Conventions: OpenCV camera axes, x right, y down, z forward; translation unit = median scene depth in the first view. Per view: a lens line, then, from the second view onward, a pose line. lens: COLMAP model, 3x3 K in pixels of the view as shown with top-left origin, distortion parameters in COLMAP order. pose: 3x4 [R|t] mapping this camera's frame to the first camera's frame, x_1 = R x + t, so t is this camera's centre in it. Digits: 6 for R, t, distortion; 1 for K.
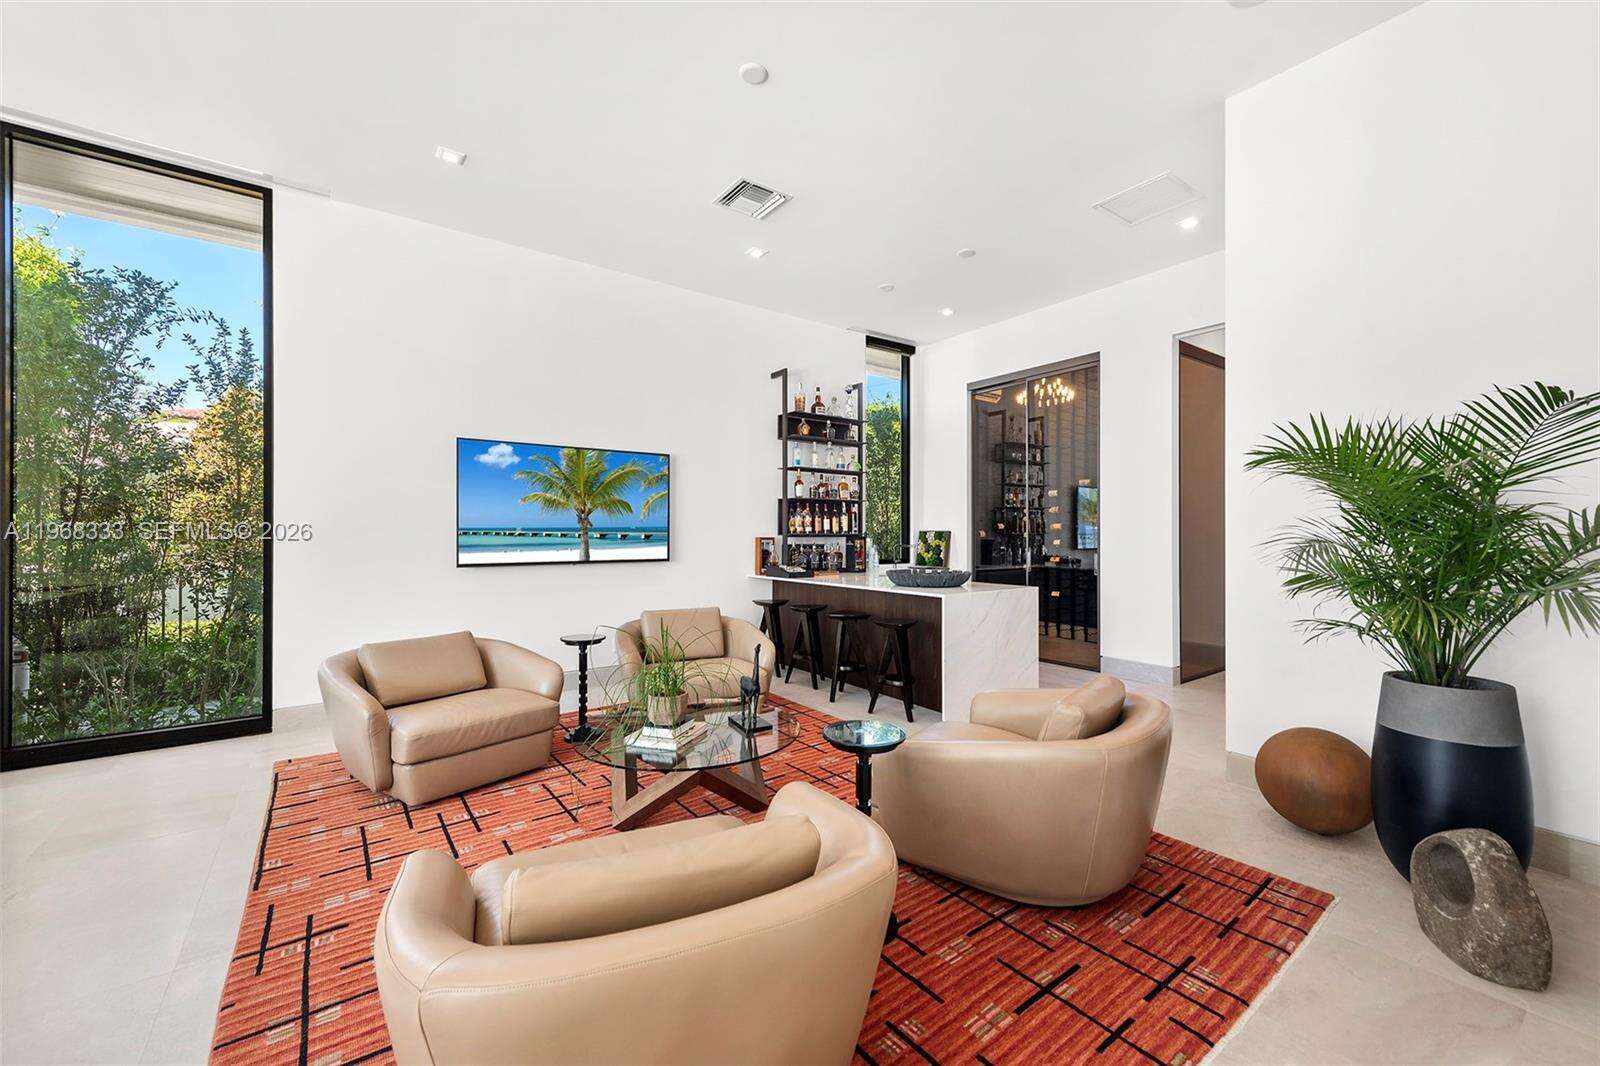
lens RADIAL K [[629.5, 0, 811.3], [0, 629.5, 534.7], [0, 0, 1]] dist [0.007040, -0.002807]
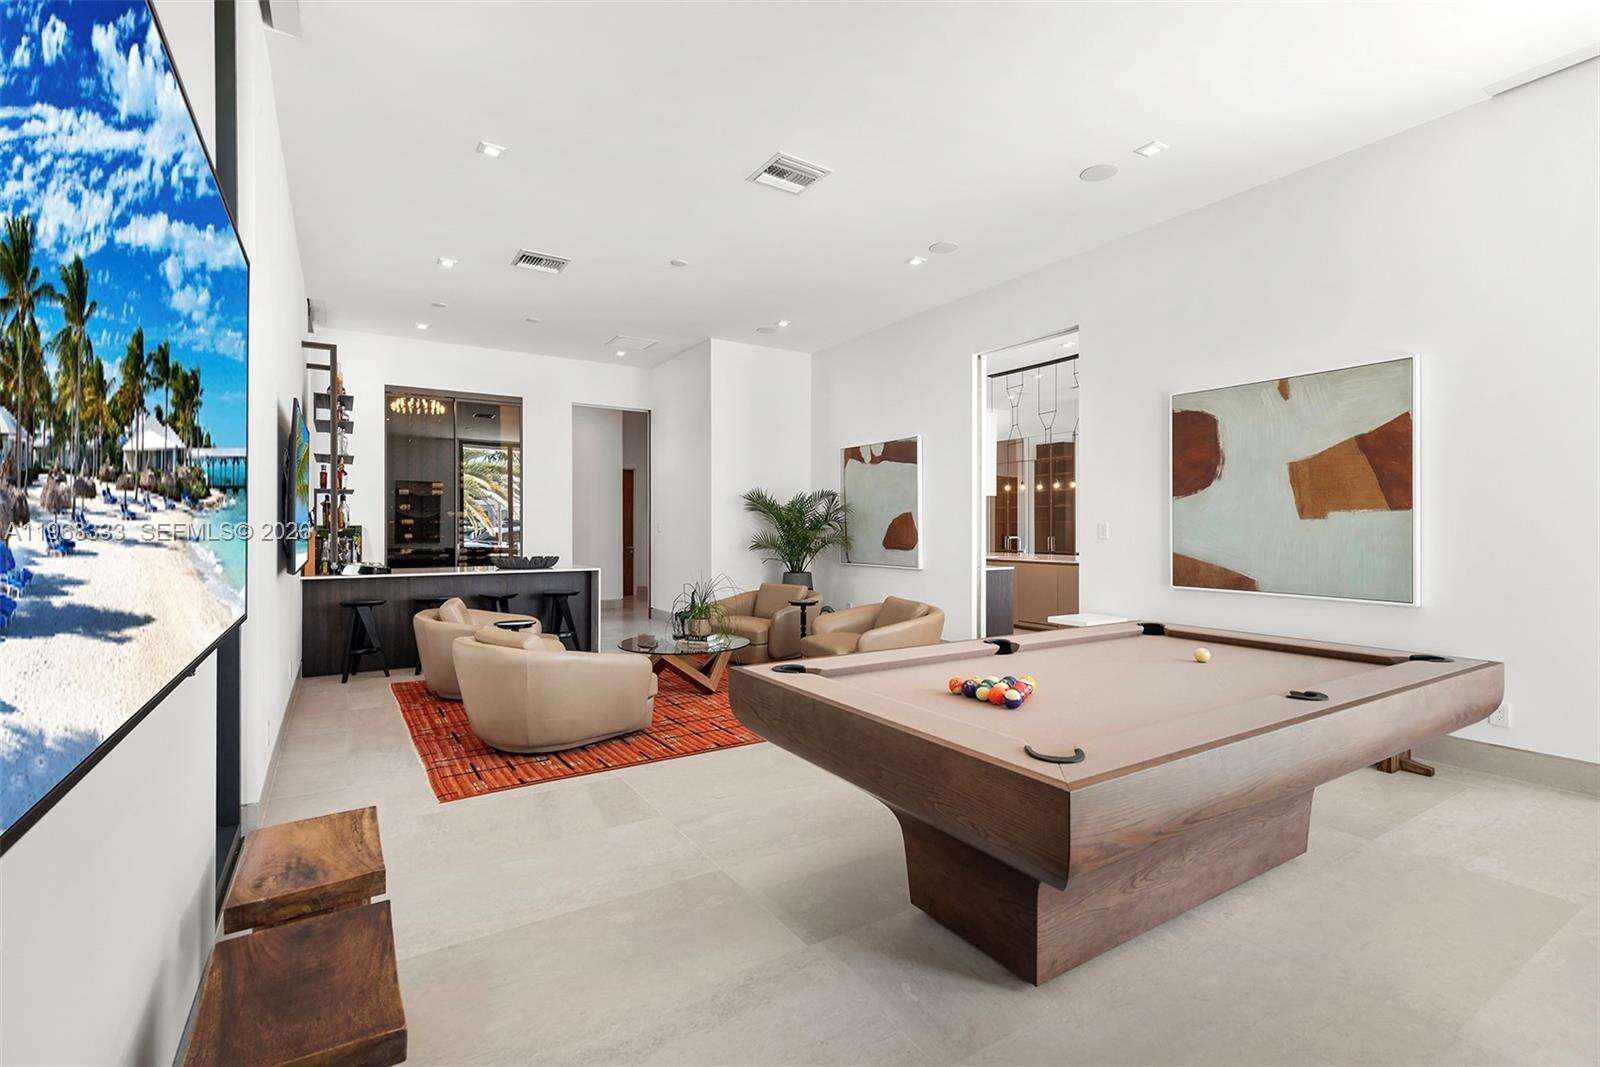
lens RADIAL K [[718.1, 0, 802.1], [0, 718.1, 528.5], [0, 0, 1]] dist [0.018302, -0.000056]
pose [[0.070399, 0.007540, 0.997490, -3.121523], [-0.004403, 0.999964, -0.007248, 0.020778], [-0.997509, -0.003882, 0.070429, 0.822847]]
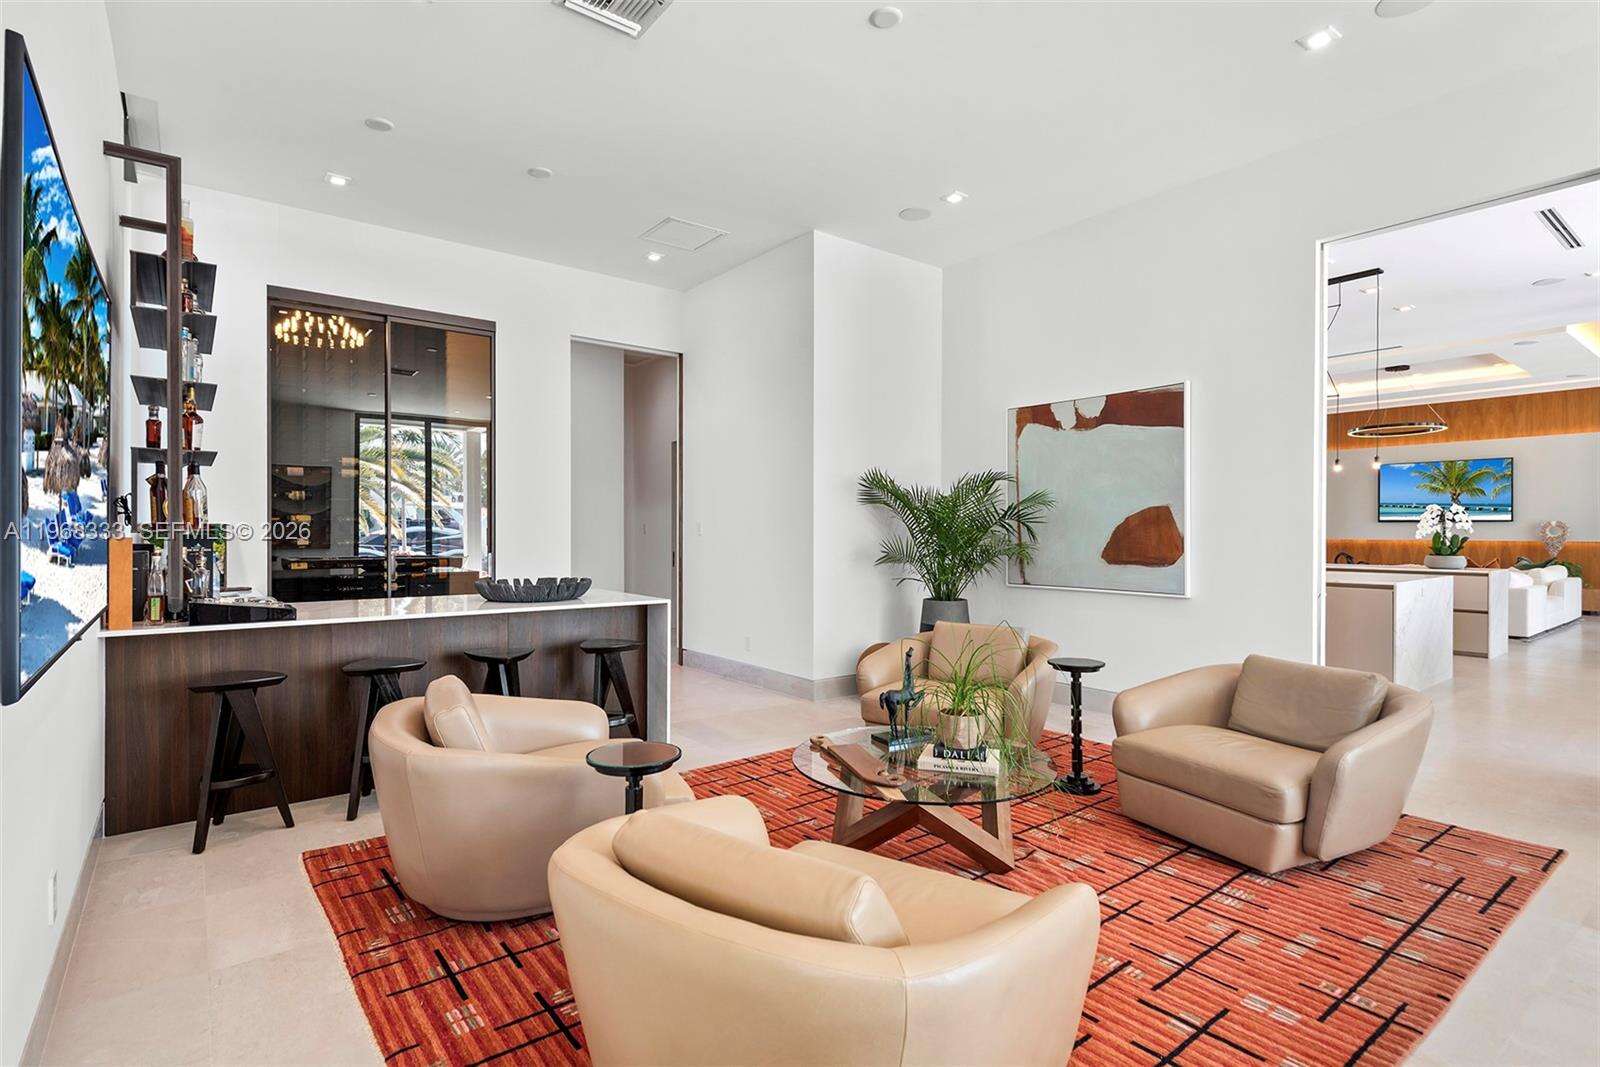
lens RADIAL K [[791.2, 0, 806.7], [0, 791.2, 536.1], [0, 0, 1]] dist [0.006570, 0.000082]
pose [[-0.024817, 0.002158, 0.999690, -1.863208], [-0.005734, 0.999981, -0.002301, 0.017384], [-0.999676, -0.005789, -0.024804, 1.762190]]
